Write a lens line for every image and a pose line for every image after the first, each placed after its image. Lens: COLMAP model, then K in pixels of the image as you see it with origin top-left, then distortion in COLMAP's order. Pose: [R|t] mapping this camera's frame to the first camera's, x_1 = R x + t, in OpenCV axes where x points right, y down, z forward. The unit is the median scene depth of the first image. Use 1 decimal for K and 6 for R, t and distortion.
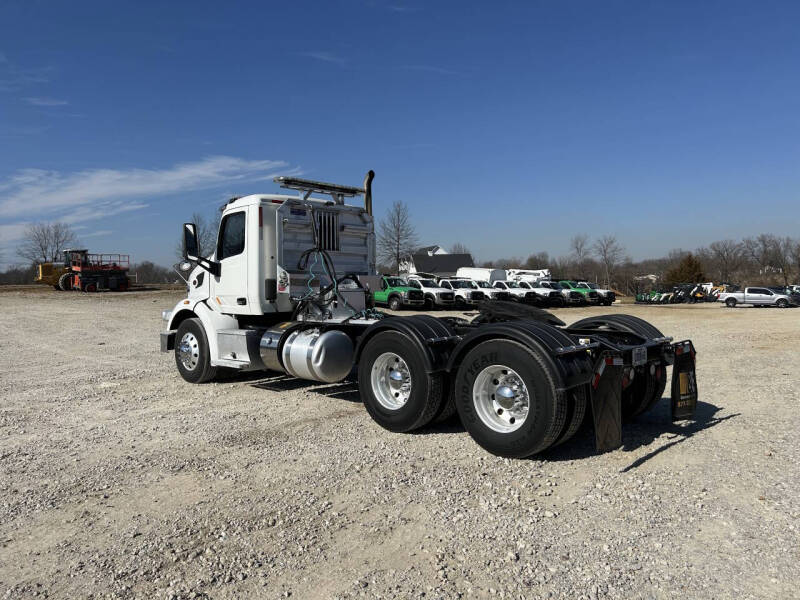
lens RADIAL K [[602.3, 0, 396.3], [0, 602.3, 309.3], [0, 0, 1]] dist [0.062915, -0.004155]
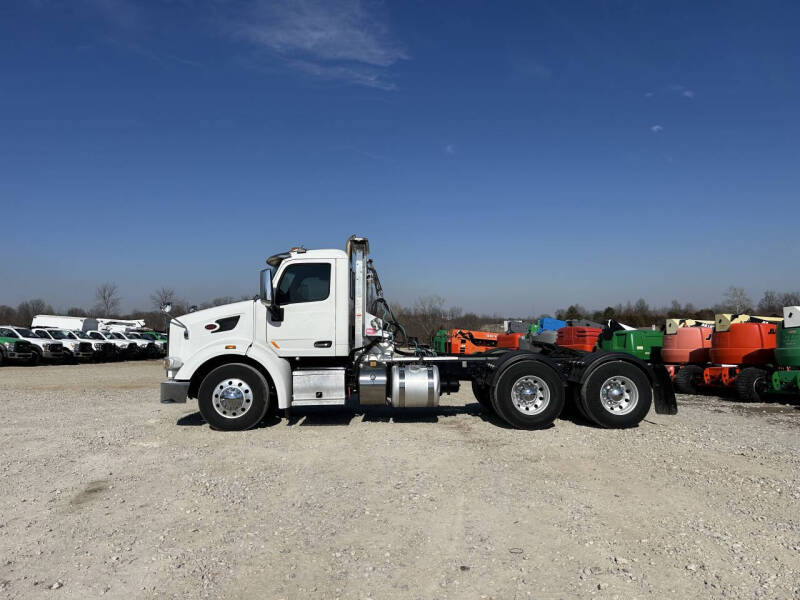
lens RADIAL K [[604.0, 0, 405.0], [0, 604.0, 296.7], [0, 0, 1]] dist [0.051151, -0.006095]
pose [[0.676260, 0.049614, 0.734991, -0.813396], [0.029257, 0.995133, -0.094094, 0.007295], [-0.736082, 0.085136, 0.671517, 0.128926]]
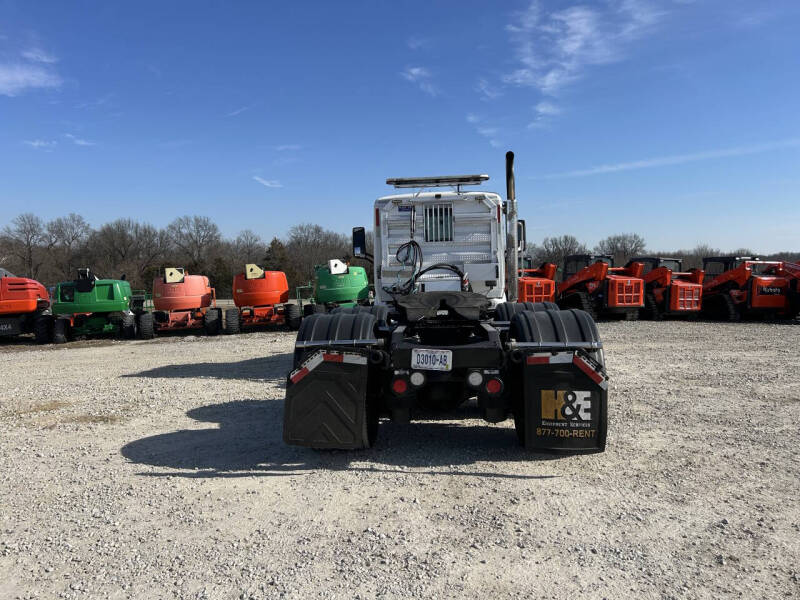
lens RADIAL K [[602.3, 0, 396.3], [0, 602.3, 309.3], [0, 0, 1]] dist [0.062915, -0.004155]
pose [[-0.646258, -0.022043, 0.762801, -0.800397], [0.062808, 0.994655, 0.081955, -0.062275], [-0.760530, 0.100874, -0.641419, 1.536134]]
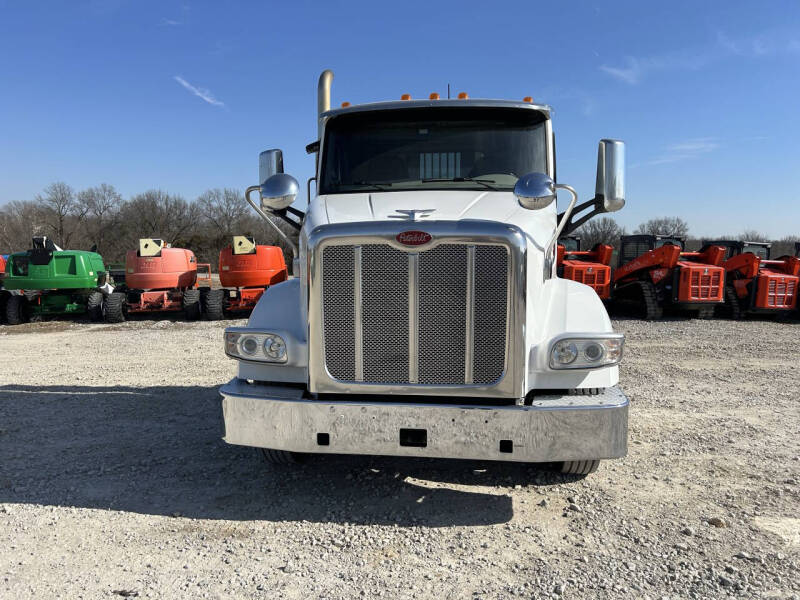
lens RADIAL K [[604.0, 0, 405.0], [0, 604.0, 296.7], [0, 0, 1]] dist [0.051151, -0.006095]
pose [[-0.616333, -0.051293, 0.785814, -0.571119], [0.037370, 0.994847, 0.094248, -0.052882], [-0.786599, 0.087454, -0.611240, 1.289268]]
